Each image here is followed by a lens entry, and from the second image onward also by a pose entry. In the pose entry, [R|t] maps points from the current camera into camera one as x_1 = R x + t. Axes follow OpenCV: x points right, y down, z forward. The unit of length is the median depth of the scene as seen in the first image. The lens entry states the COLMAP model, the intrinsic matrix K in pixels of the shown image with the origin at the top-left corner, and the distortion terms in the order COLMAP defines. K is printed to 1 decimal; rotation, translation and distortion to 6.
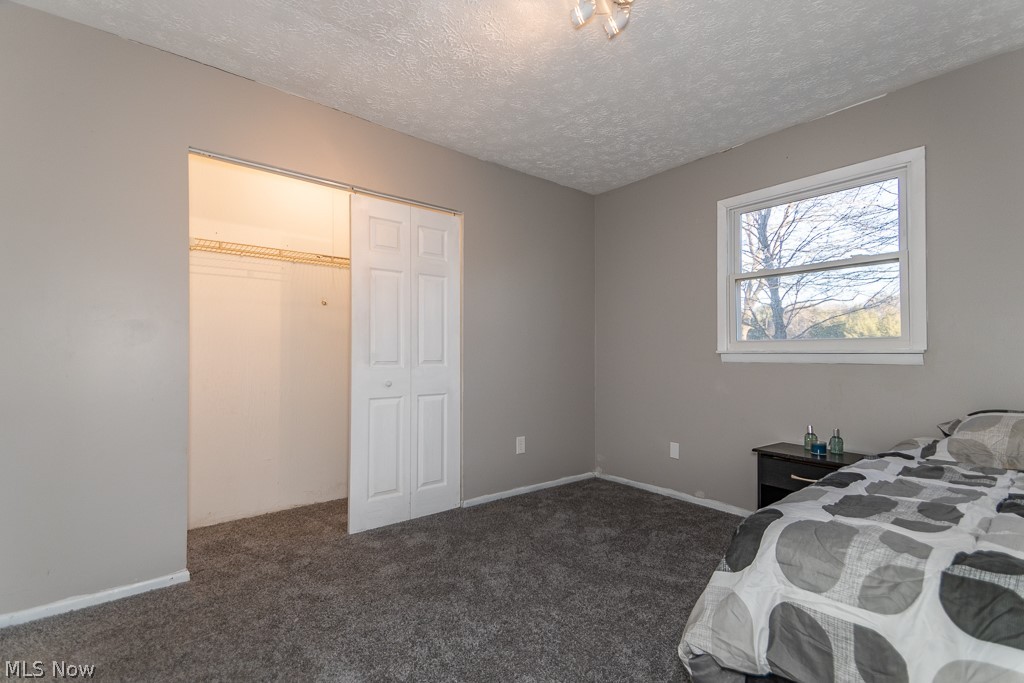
lens RADIAL K [[455.2, 0, 512.0], [0, 455.2, 341.5], [0, 0, 1]] dist [0.001766, 0.000249]
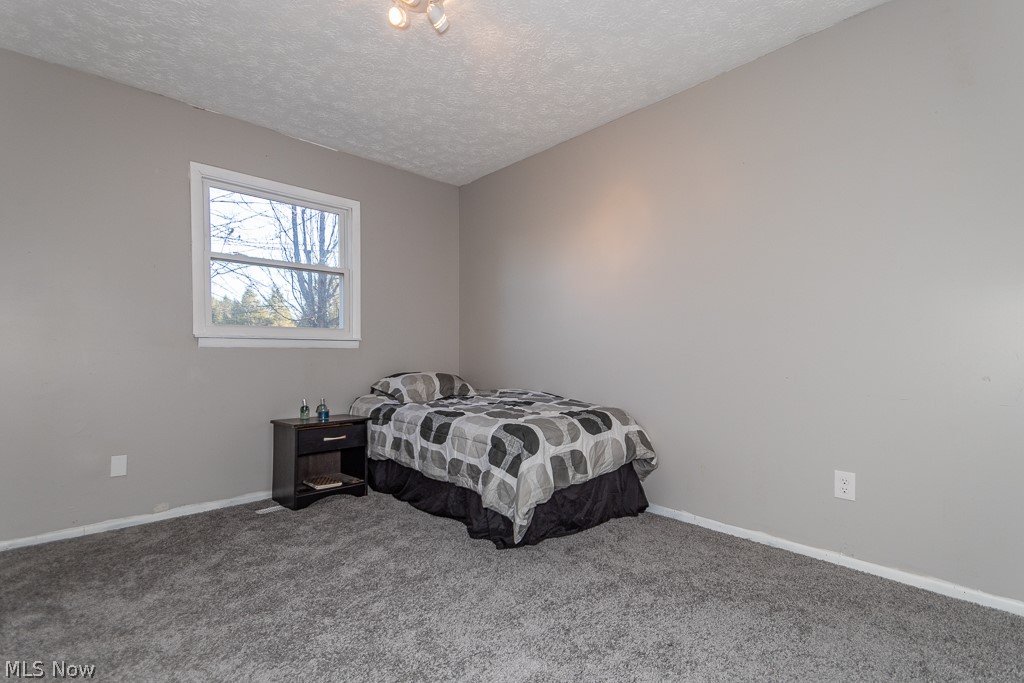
lens RADIAL K [[467.2, 0, 512.4], [0, 467.2, 357.1], [0, 0, 1]] dist [0.001415, 0.000081]
pose [[-0.076041, -0.008747, 0.997066, -0.505034], [-0.030022, 0.999528, 0.006479, 0.040827], [-0.996653, -0.029441, -0.076268, 0.464004]]
